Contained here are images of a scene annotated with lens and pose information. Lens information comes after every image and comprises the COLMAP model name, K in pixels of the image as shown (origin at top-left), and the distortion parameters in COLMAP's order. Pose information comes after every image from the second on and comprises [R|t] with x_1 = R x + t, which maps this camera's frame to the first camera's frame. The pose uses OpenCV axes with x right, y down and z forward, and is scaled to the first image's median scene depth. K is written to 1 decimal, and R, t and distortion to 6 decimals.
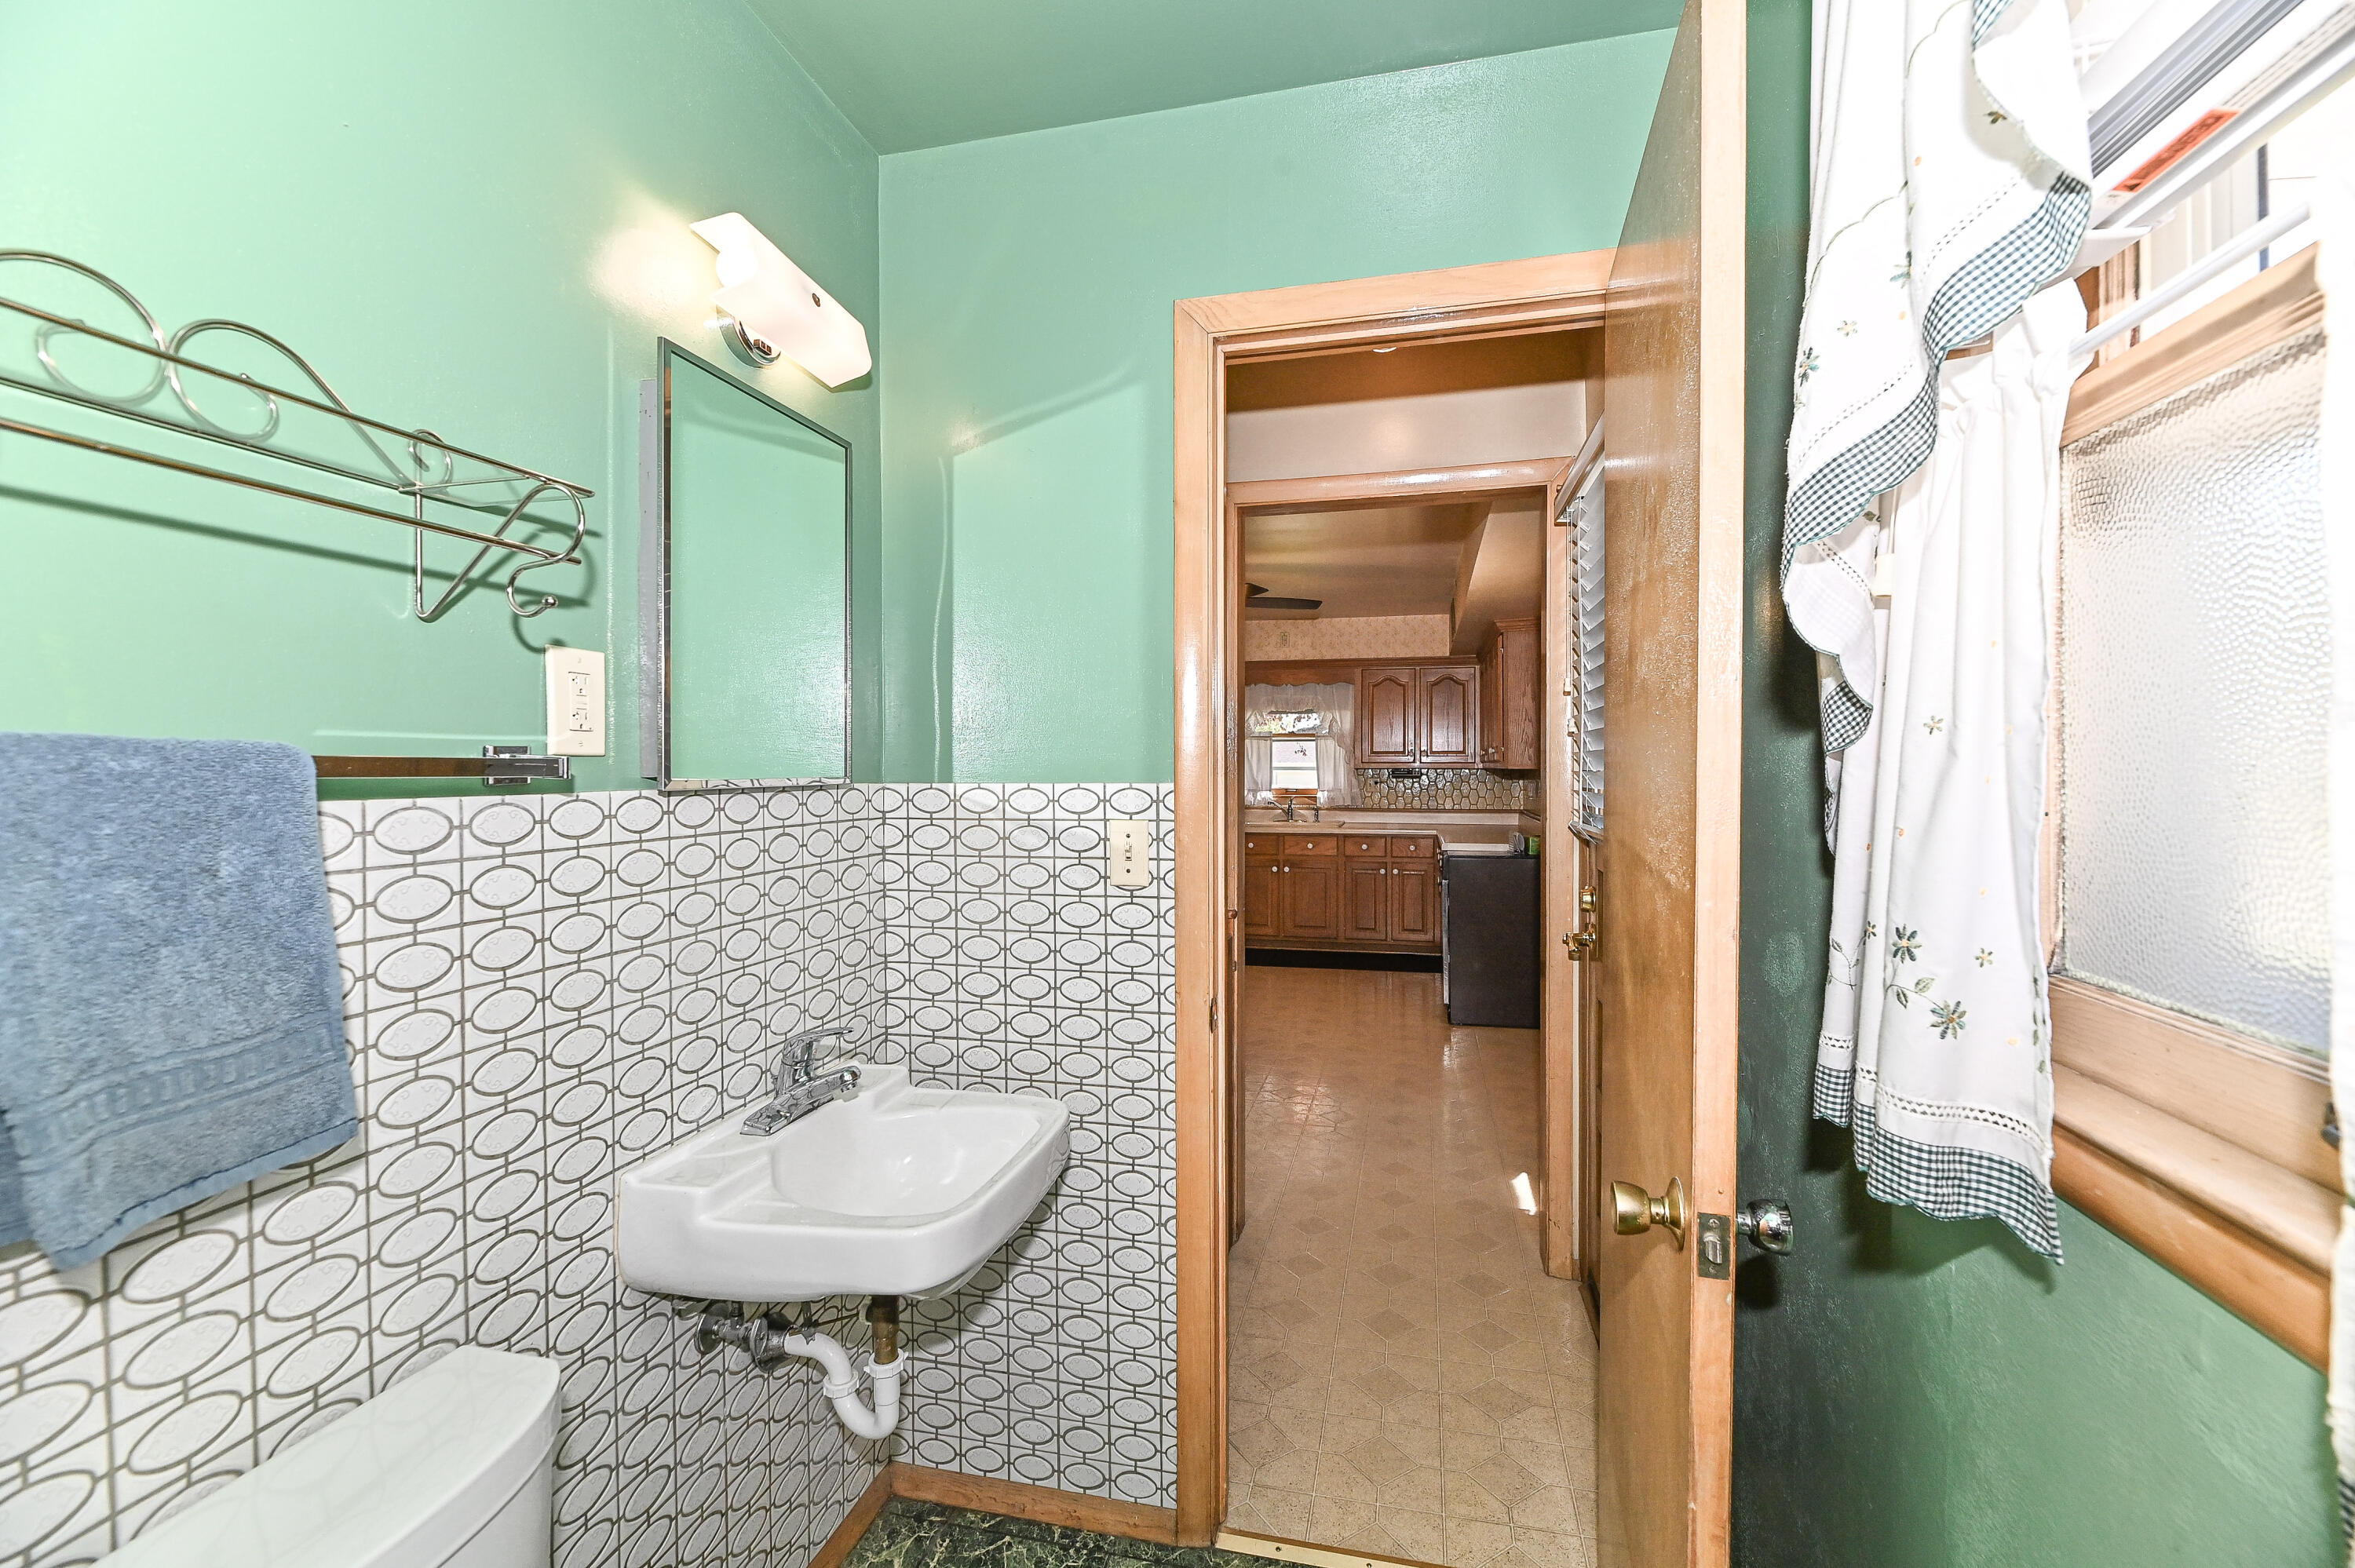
lens RADIAL K [[959.7, 0, 1184.0], [0, 959.7, 775.4], [0, 0, 1]] dist [-0.000309, -0.000299]
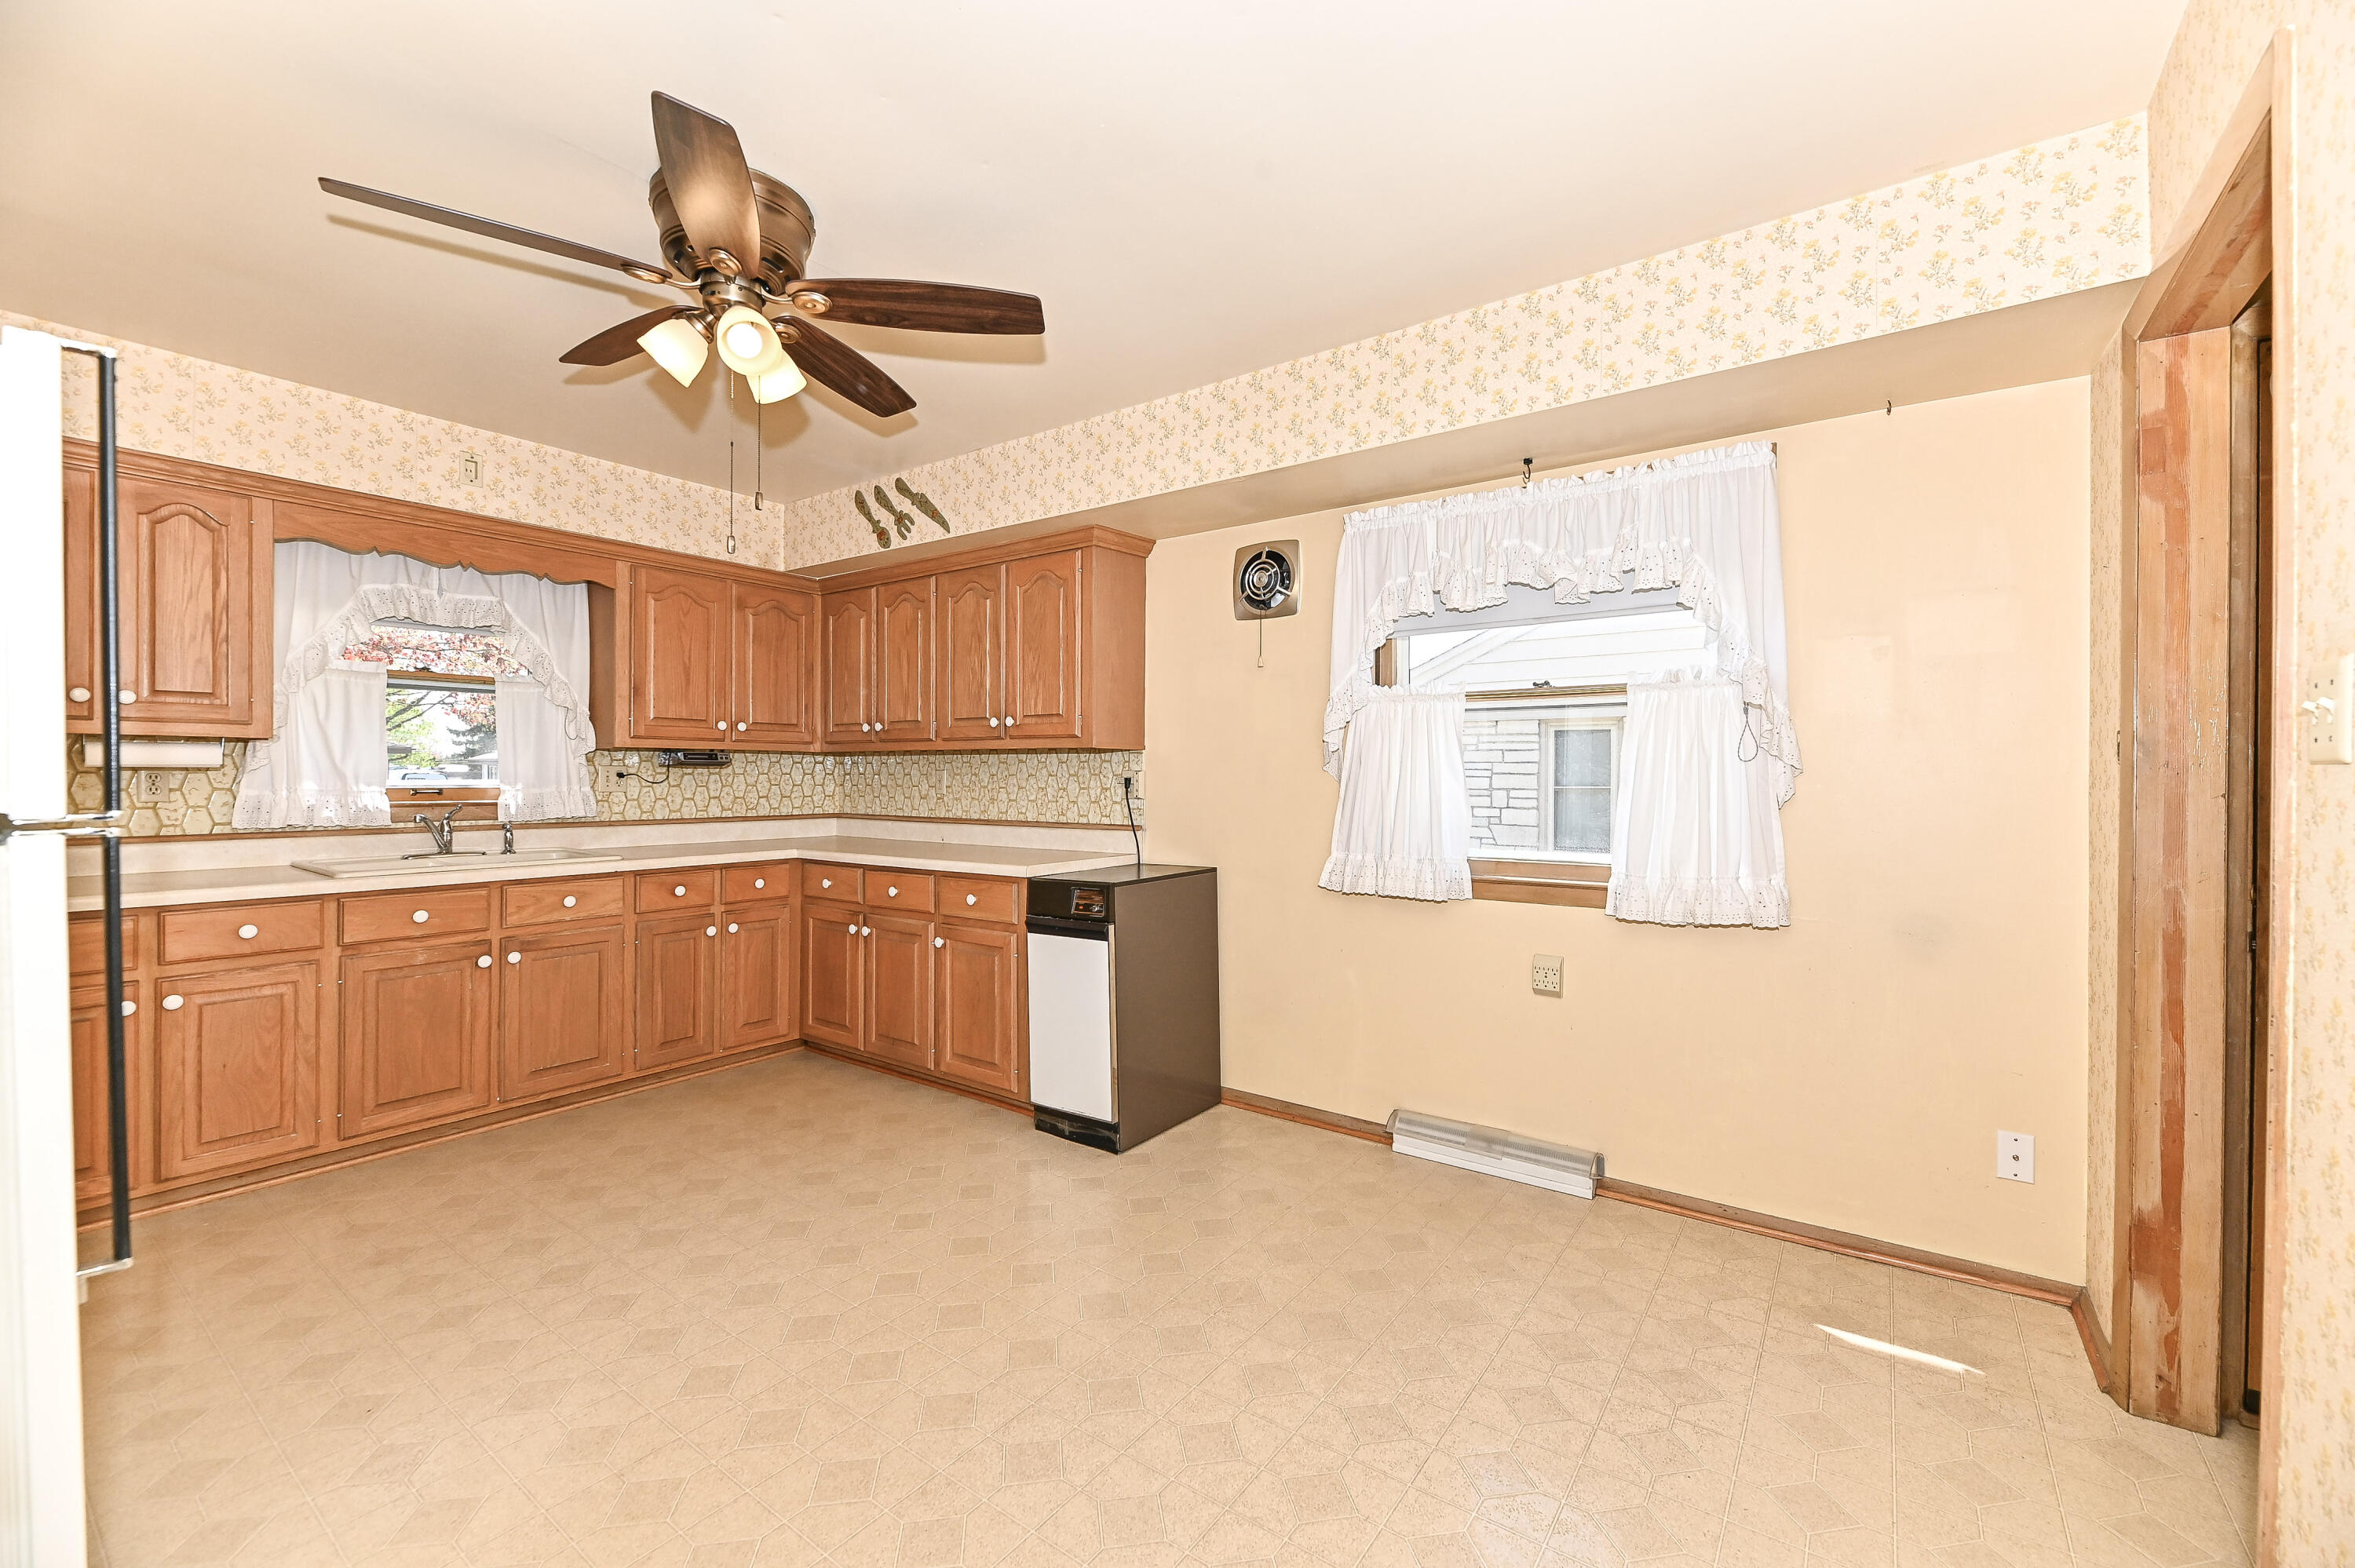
lens RADIAL K [[959.7, 0, 1184.0], [0, 959.7, 775.4], [0, 0, 1]] dist [-0.000309, -0.000299]
pose [[0.378021, -0.000504, 0.925797, -0.206244], [0.001754, 0.999998, -0.000172, 0.009381], [-0.925795, 0.001689, 0.378021, 0.522749]]
